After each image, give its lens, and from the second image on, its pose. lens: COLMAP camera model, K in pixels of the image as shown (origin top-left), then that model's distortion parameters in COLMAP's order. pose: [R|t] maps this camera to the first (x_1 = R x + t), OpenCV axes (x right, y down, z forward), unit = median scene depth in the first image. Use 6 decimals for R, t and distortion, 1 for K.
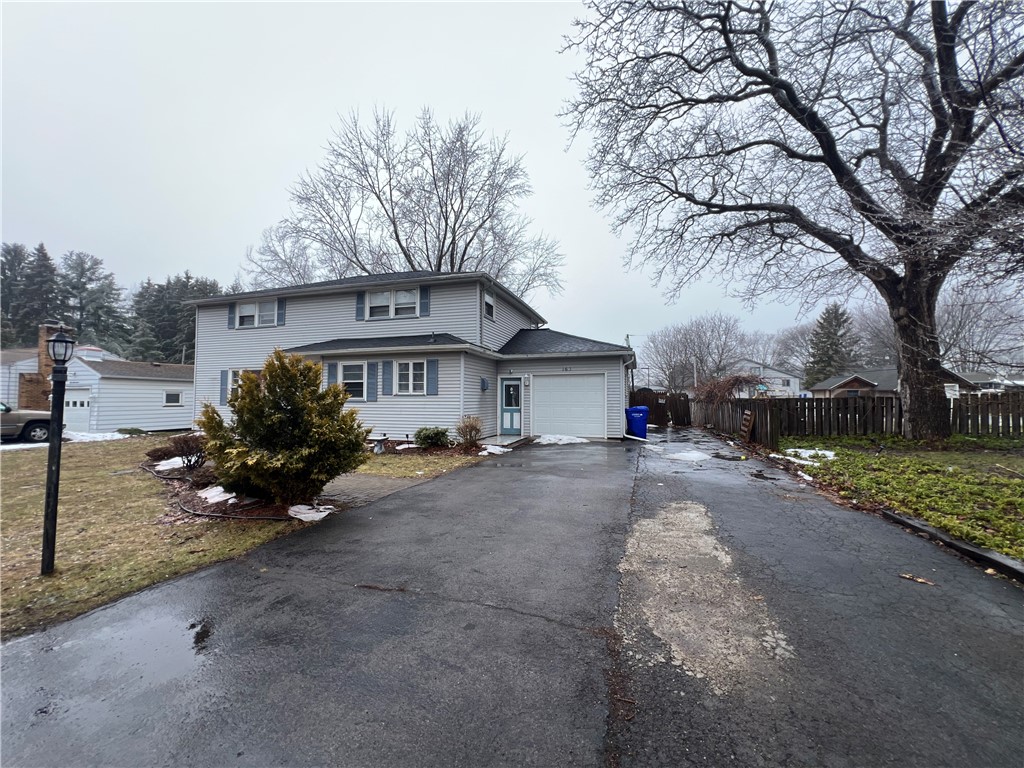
lens RADIAL K [[406.9, 0, 513.1], [0, 406.9, 384.2], [0, 0, 1]] dist [-0.002912, -0.000541]
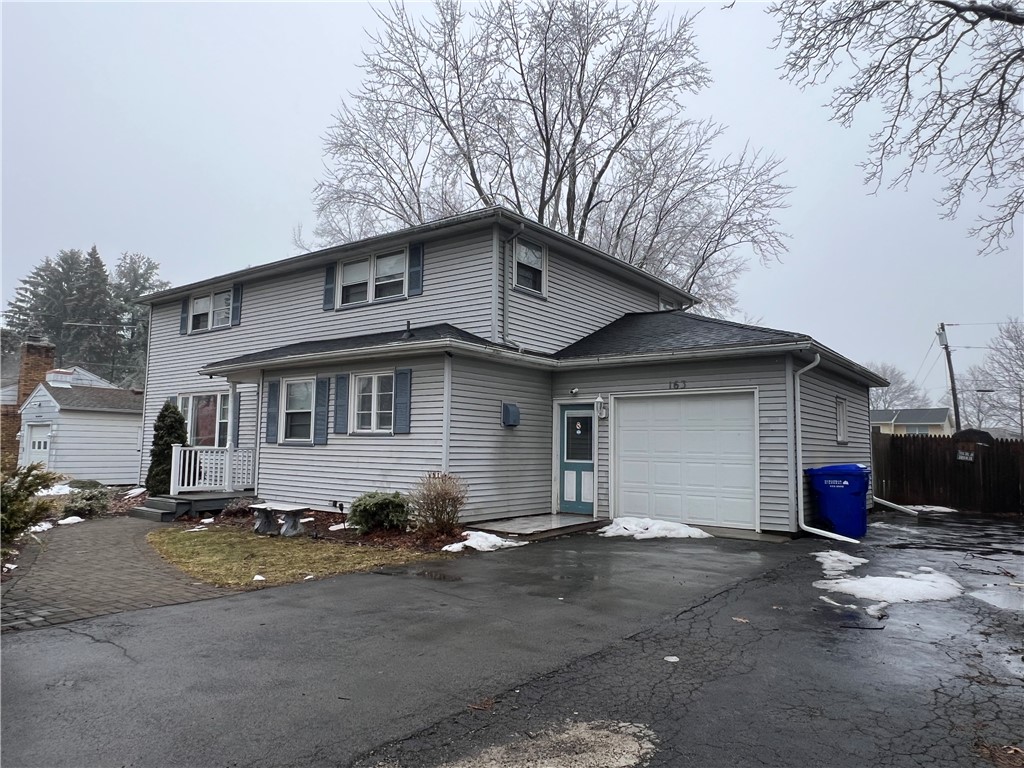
lens RADIAL K [[672.9, 0, 512.0], [0, 672.9, 383.7], [0, 0, 1]] dist [-0.014136, 0.007119]
pose [[0.942400, -0.017855, -0.334012, 0.205877], [-0.003078, 0.998069, -0.062040, 0.011972], [0.334474, 0.059495, 0.940525, 0.157499]]
